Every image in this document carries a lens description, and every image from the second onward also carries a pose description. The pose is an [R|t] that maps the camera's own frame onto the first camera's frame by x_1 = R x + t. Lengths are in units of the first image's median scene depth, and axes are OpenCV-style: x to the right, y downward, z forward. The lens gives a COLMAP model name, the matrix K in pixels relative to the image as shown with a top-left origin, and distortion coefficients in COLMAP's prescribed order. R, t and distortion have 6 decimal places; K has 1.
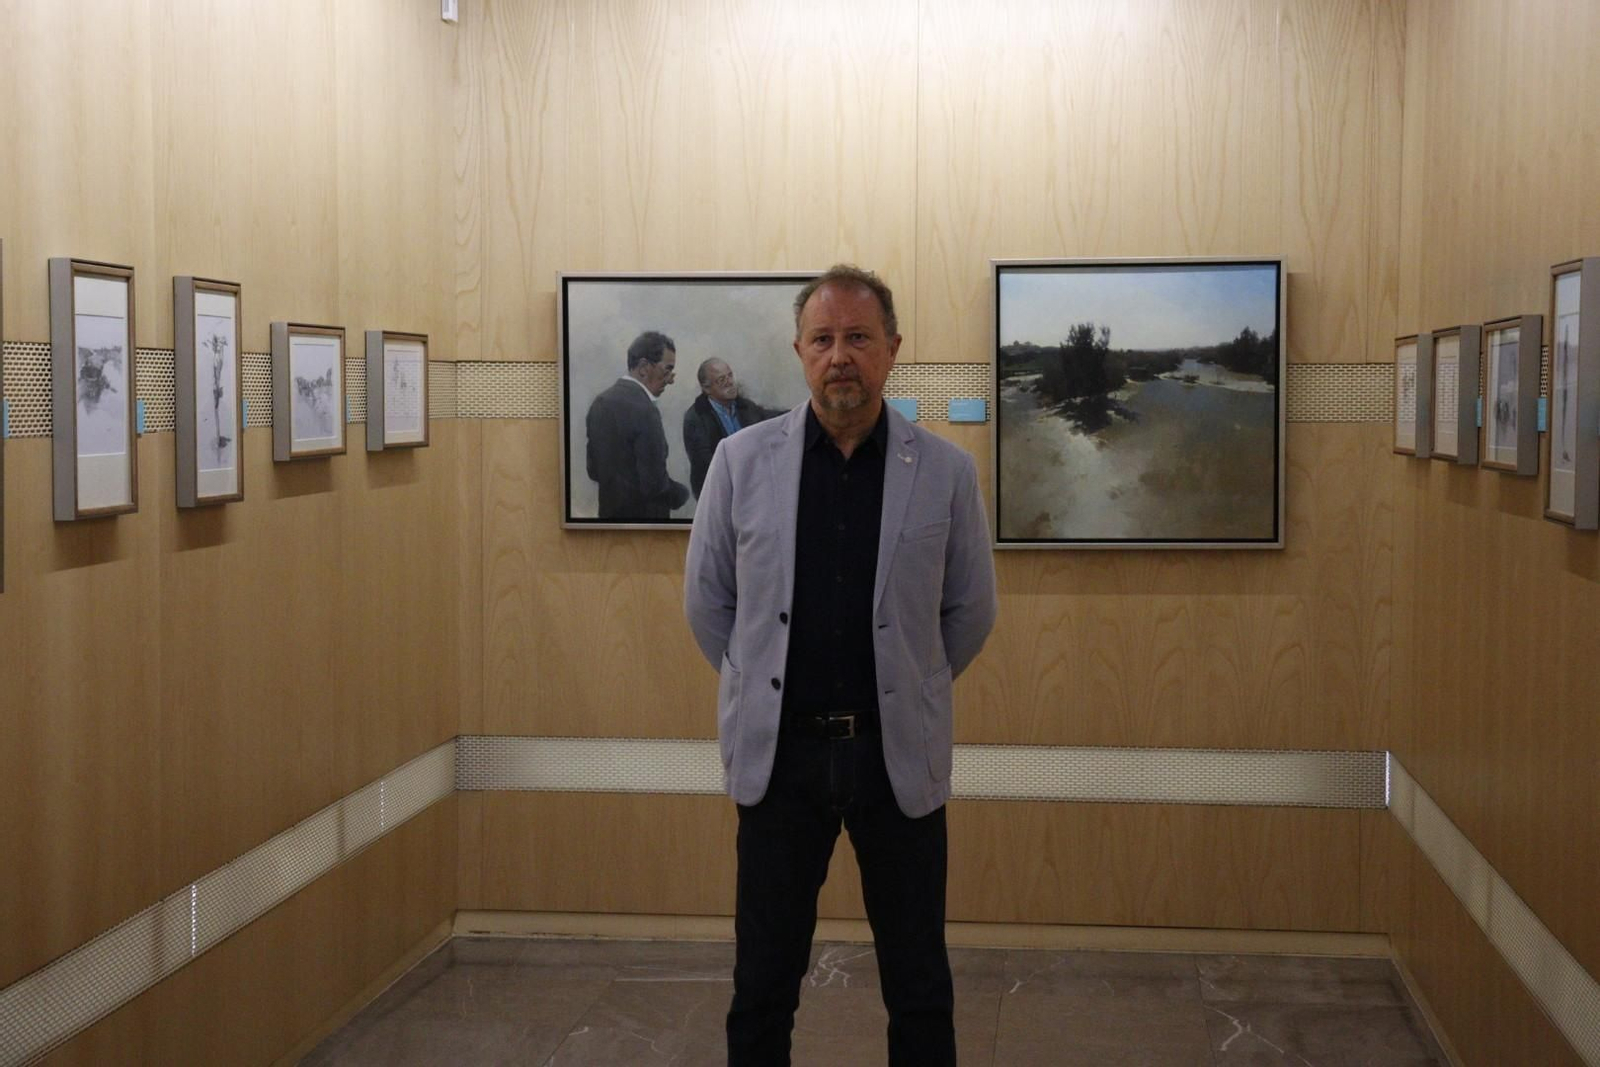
lens RADIAL K [[2439.5, 0, 811.0], [0, 2439.5, 527.3], [0, 0, 1]] dist [0.080922, 0.000000]
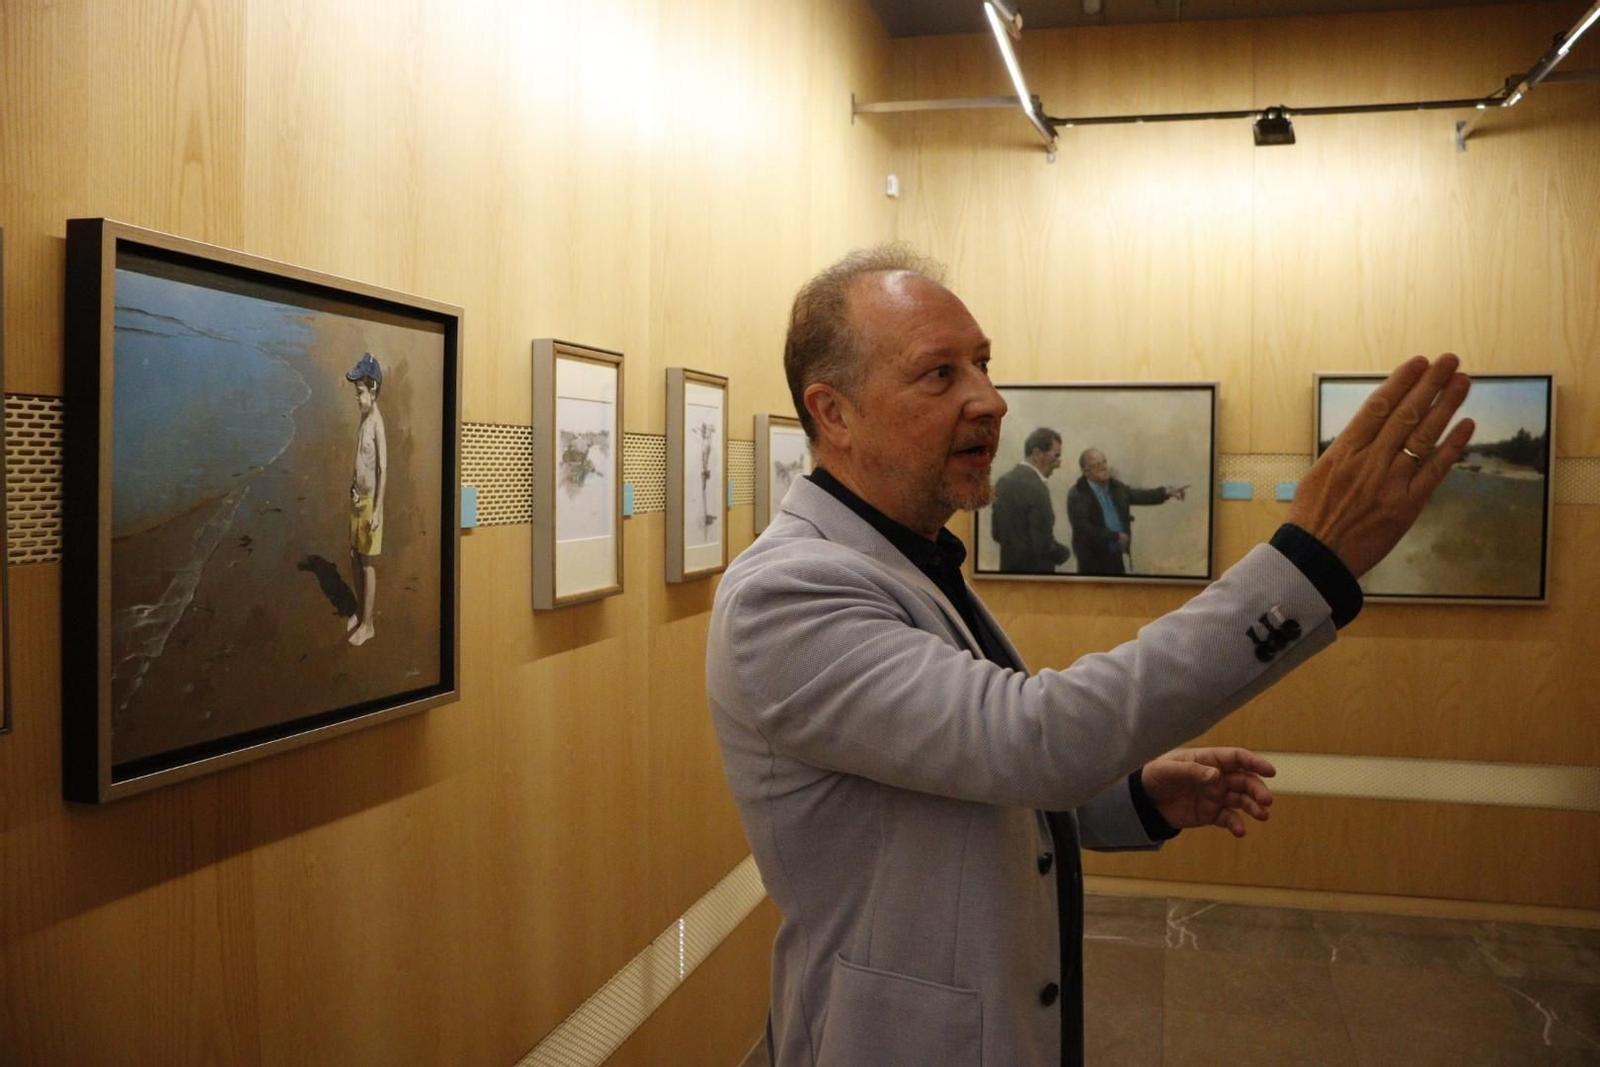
lens RADIAL K [[1271.3, 0, 863.2], [0, 1271.3, 532.4], [0, 0, 1]] dist [-0.133680, 0.073376]
pose [[0.990746, 0.013401, -0.135067, -0.069956], [-0.014241, 0.999885, -0.005259, -0.020169], [0.134980, 0.007134, 0.990823, 0.328785]]
